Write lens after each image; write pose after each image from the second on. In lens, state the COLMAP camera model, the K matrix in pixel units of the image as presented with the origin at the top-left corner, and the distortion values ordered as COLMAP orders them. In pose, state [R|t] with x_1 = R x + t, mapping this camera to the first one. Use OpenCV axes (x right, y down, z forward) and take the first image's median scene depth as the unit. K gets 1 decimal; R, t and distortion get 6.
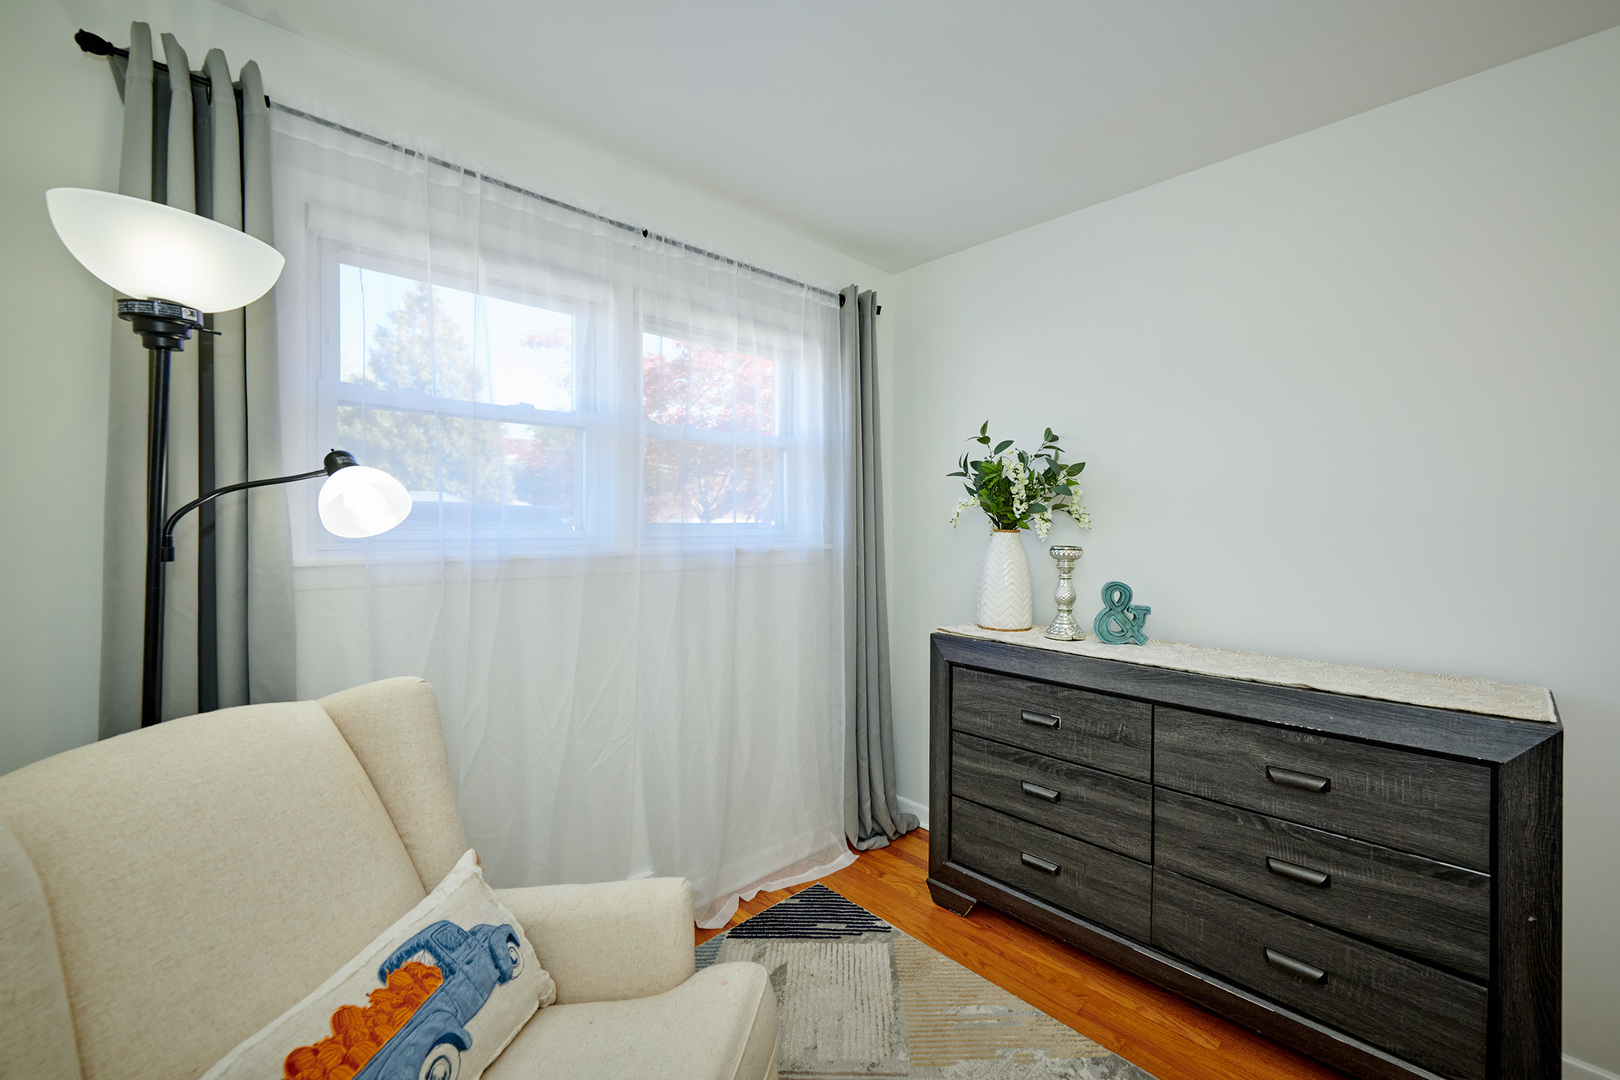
lens RADIAL K [[658.9, 0, 817.3], [0, 658.9, 522.6], [0, 0, 1]] dist [0.001785, -0.000101]
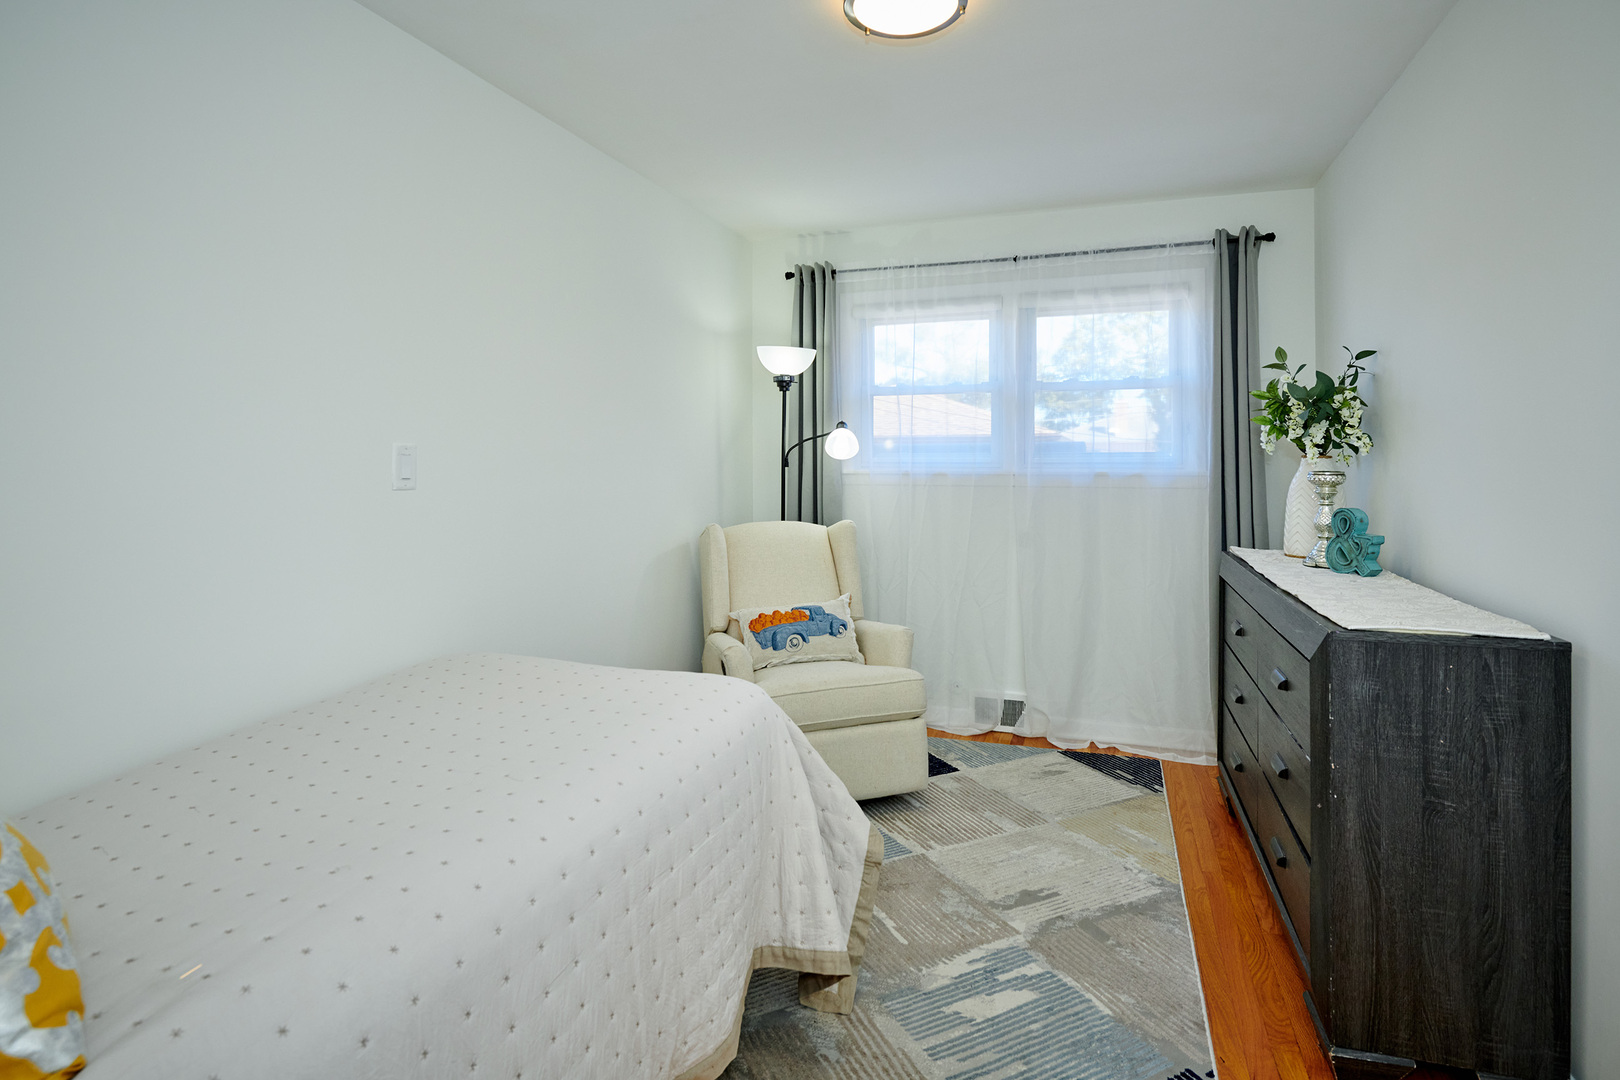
lens RADIAL K [[794.1, 0, 810.5], [0, 794.1, 469.4], [0, 0, 1]] dist [0.000625, 0.000000]
pose [[0.423518, 0.003926, -0.905879, 1.189230], [-0.001984, 0.999992, 0.003407, 0.033425], [0.905885, 0.000354, 0.423523, -0.183154]]
